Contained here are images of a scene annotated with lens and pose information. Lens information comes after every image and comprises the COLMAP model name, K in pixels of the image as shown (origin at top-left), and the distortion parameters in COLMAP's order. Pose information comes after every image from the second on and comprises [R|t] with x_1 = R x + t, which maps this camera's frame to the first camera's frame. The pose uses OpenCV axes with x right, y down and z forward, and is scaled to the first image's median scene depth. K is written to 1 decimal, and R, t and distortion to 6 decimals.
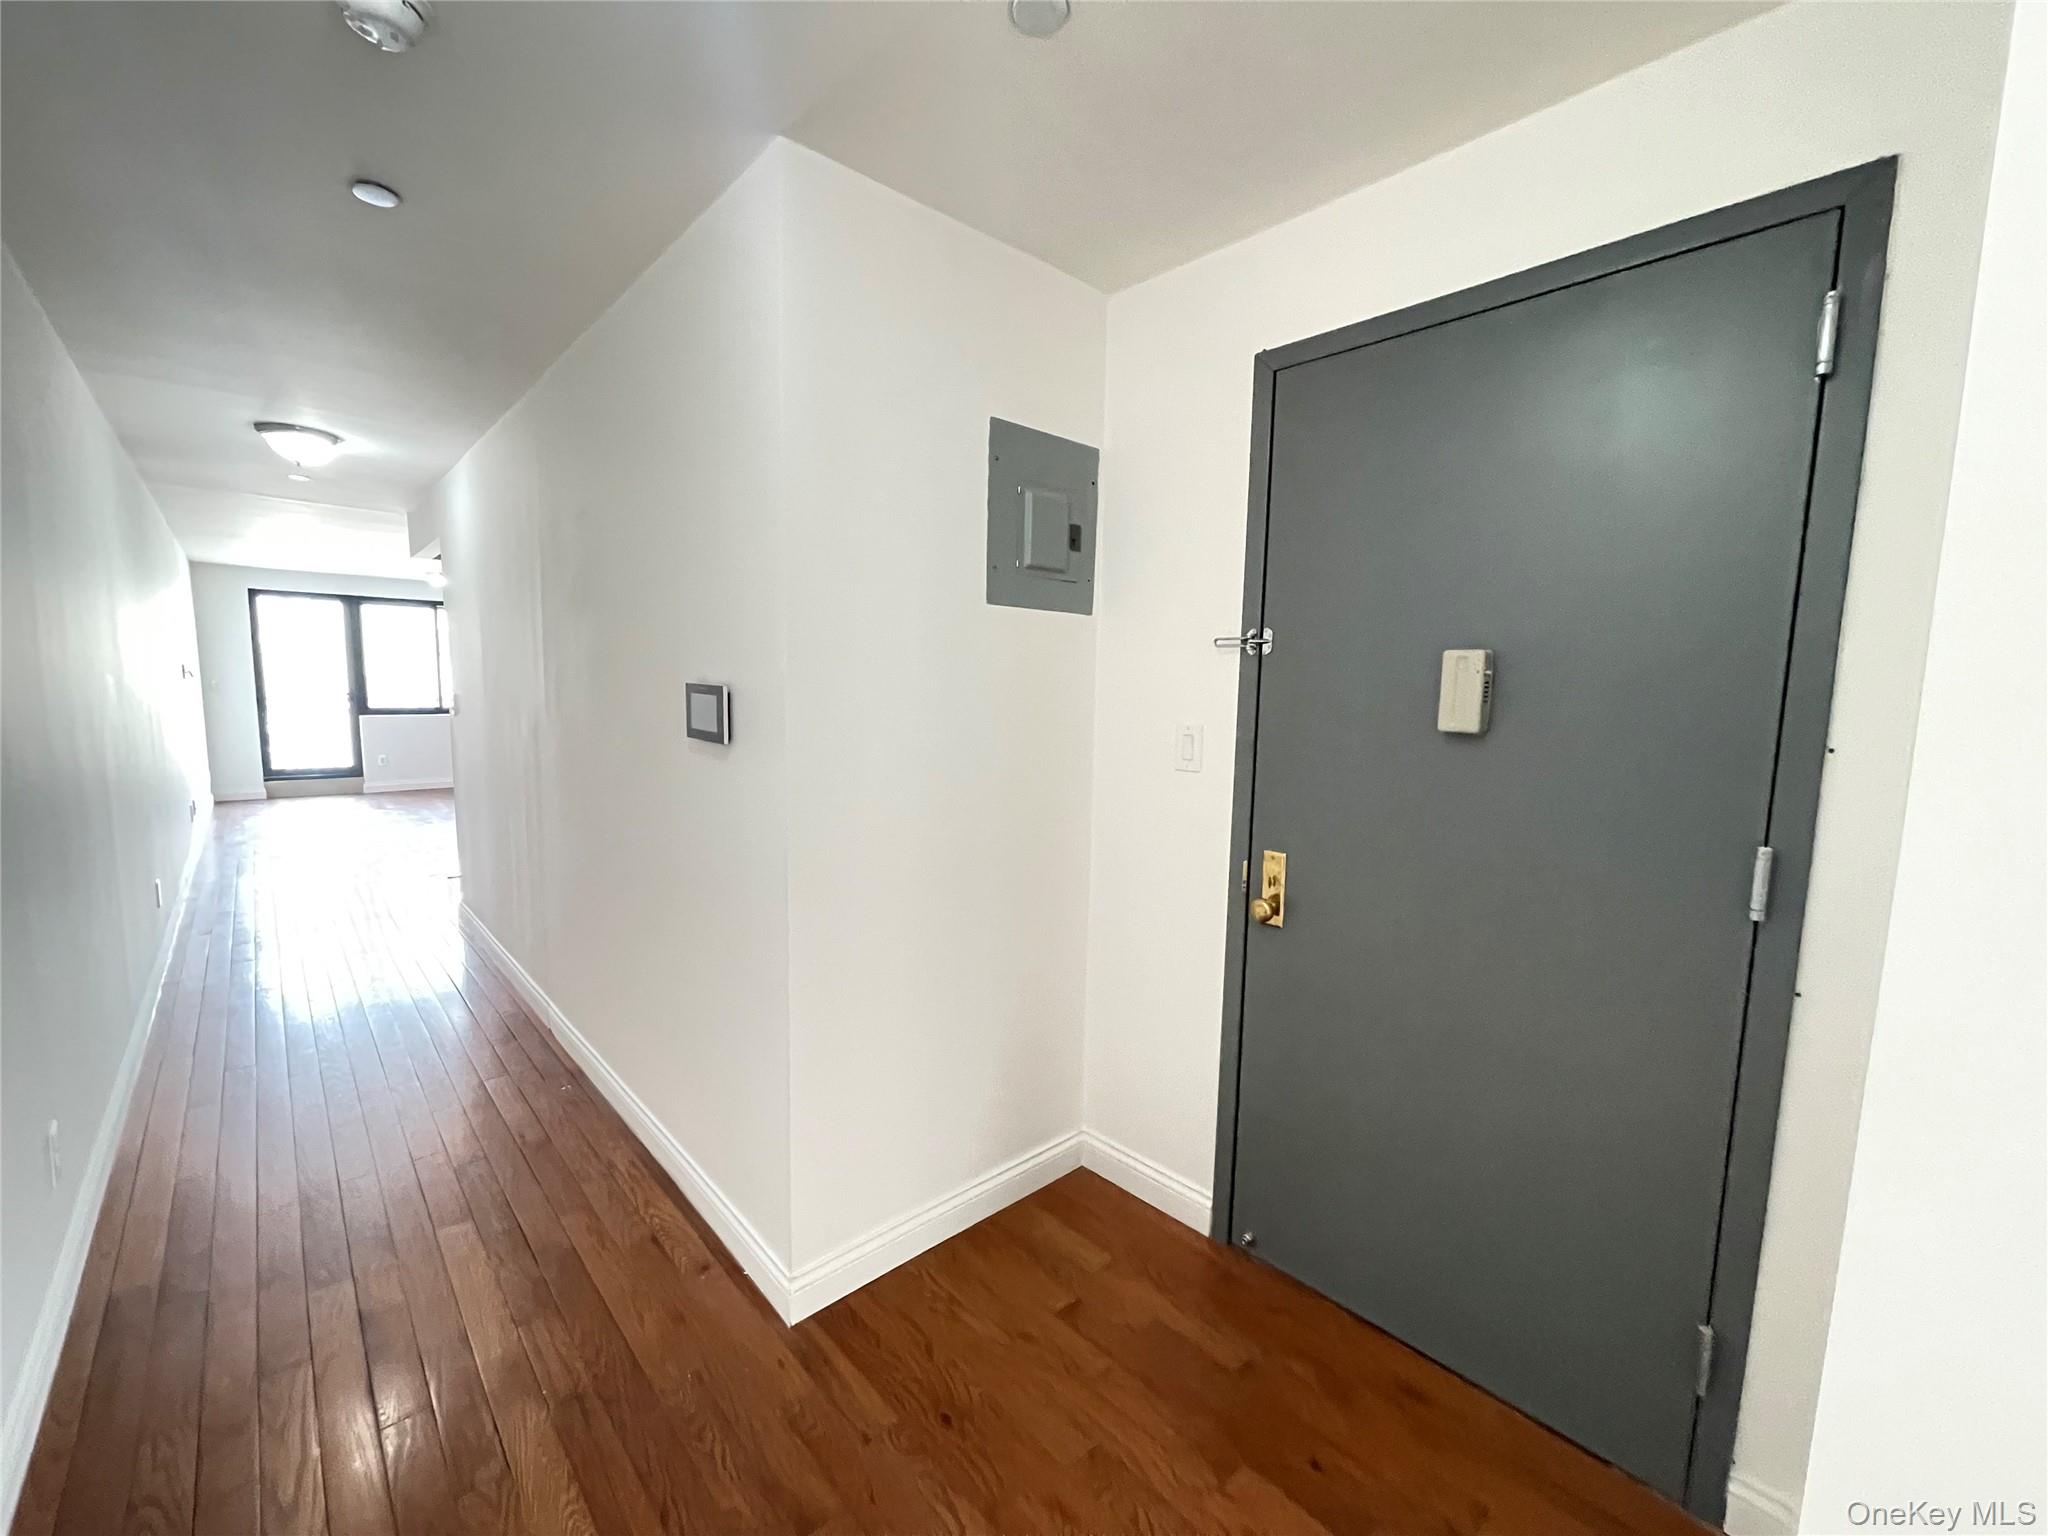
lens RADIAL K [[821.1, 0, 1017.5], [0, 821.1, 773.7], [0, 0, 1]] dist [0.004046, 0.000133]
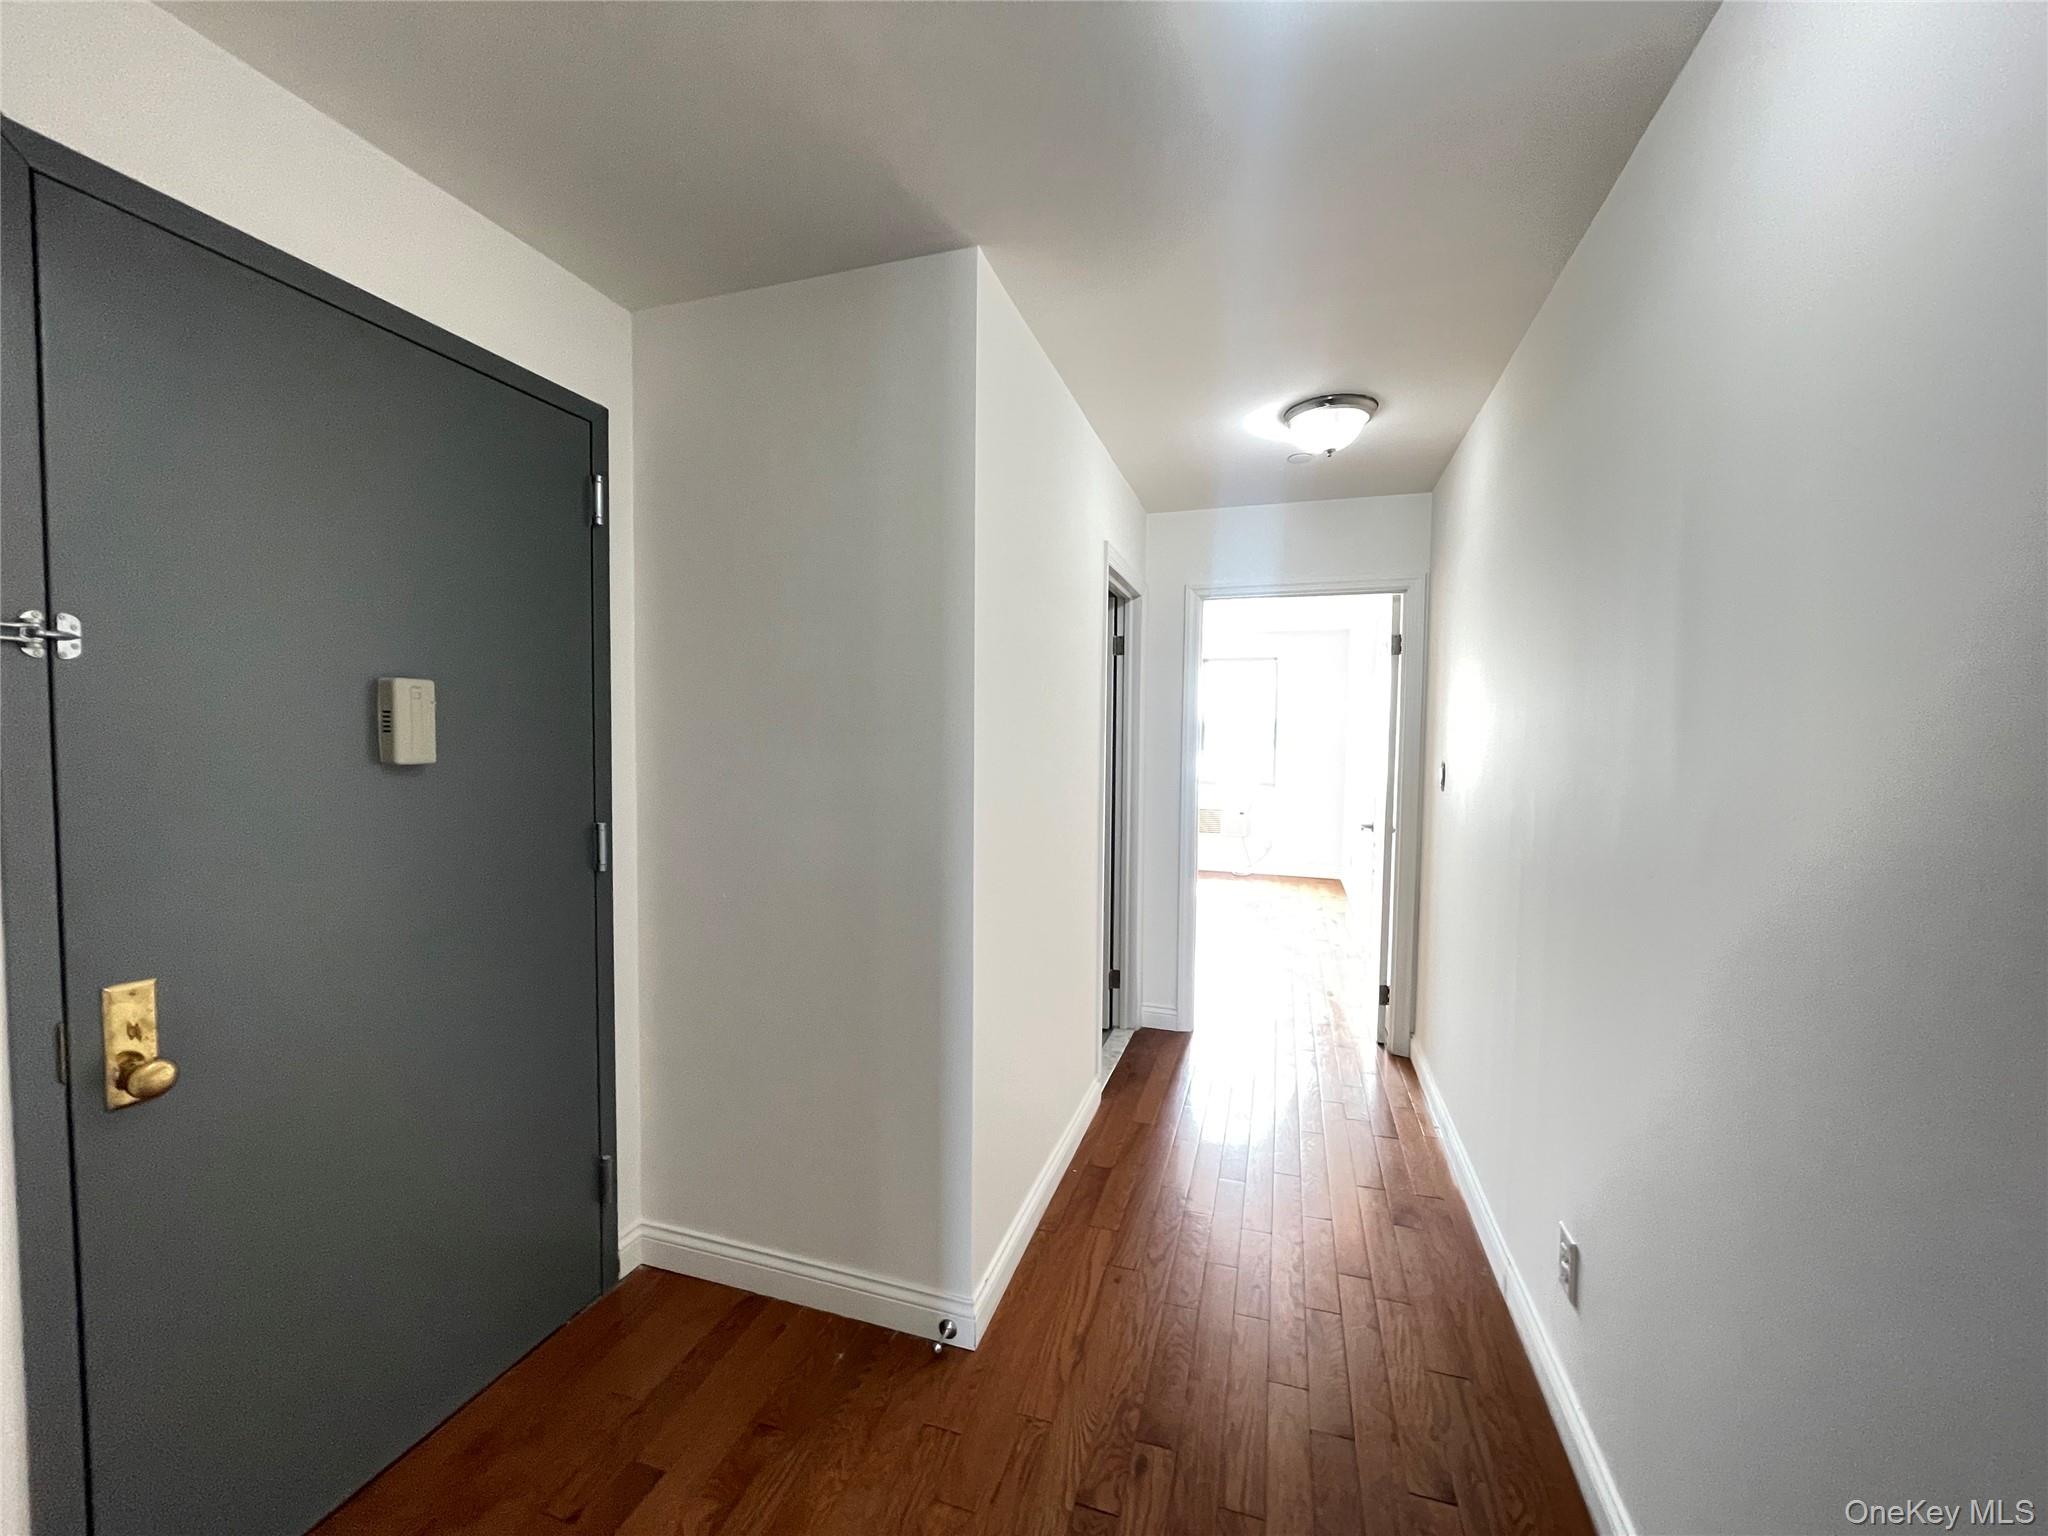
lens RADIAL K [[821.1, 0, 1017.5], [0, 821.1, 773.7], [0, 0, 1]] dist [0.004046, 0.000133]
pose [[-0.491970, -0.063545, 0.868290, -0.622331], [0.077364, 0.990196, 0.116300, -0.093325], [-0.867168, 0.124391, -0.482231, 0.820935]]
